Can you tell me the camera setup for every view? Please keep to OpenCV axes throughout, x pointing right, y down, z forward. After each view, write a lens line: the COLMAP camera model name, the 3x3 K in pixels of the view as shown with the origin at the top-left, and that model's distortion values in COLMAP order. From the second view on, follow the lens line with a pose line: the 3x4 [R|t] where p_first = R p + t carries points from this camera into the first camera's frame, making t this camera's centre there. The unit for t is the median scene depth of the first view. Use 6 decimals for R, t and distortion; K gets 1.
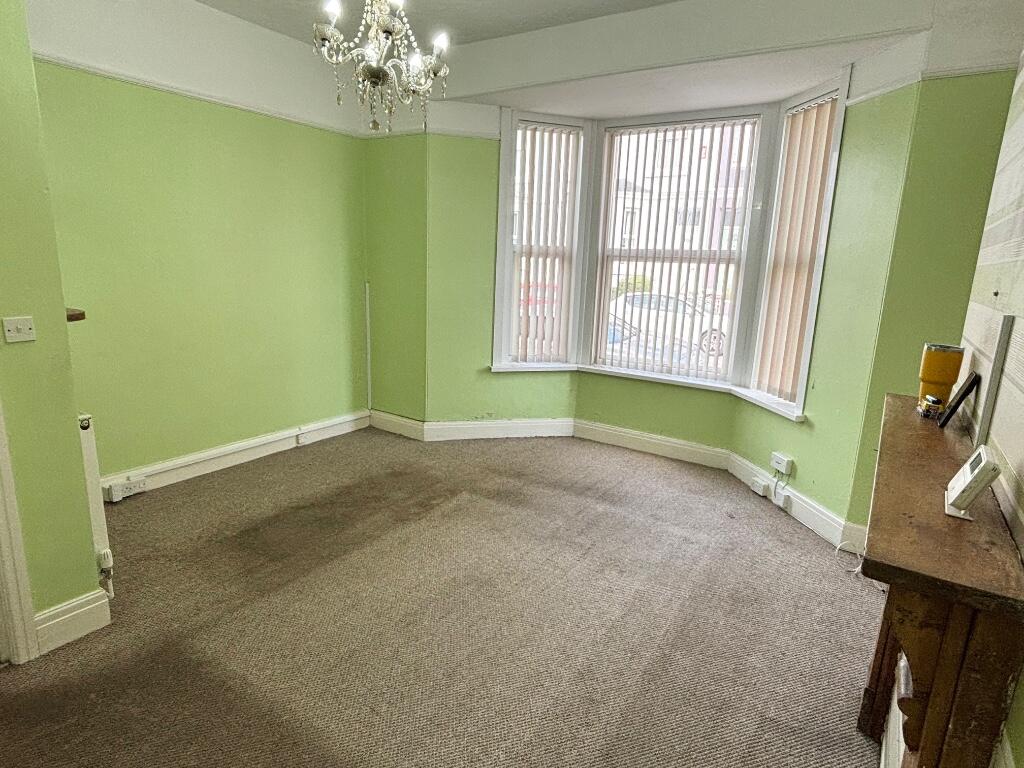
lens RADIAL K [[583.9, 0, 510.3], [0, 583.9, 389.7], [0, 0, 1]] dist [0.007034, -0.001175]
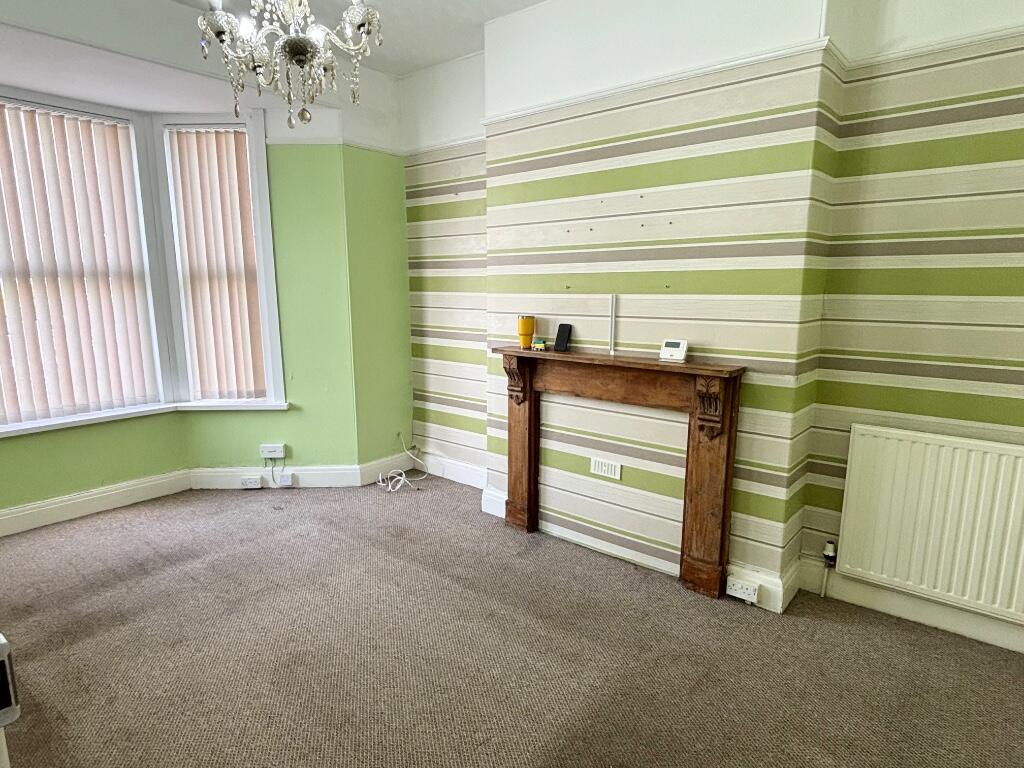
lens RADIAL K [[583.9, 0, 511.3], [0, 583.9, 382.2], [0, 0, 1]] dist [0.007034, -0.001175]
pose [[0.114613, -0.208461, 0.971292, -0.546421], [0.222737, 0.958234, 0.179376, -0.100553], [-0.968118, 0.195784, 0.156259, 0.354996]]
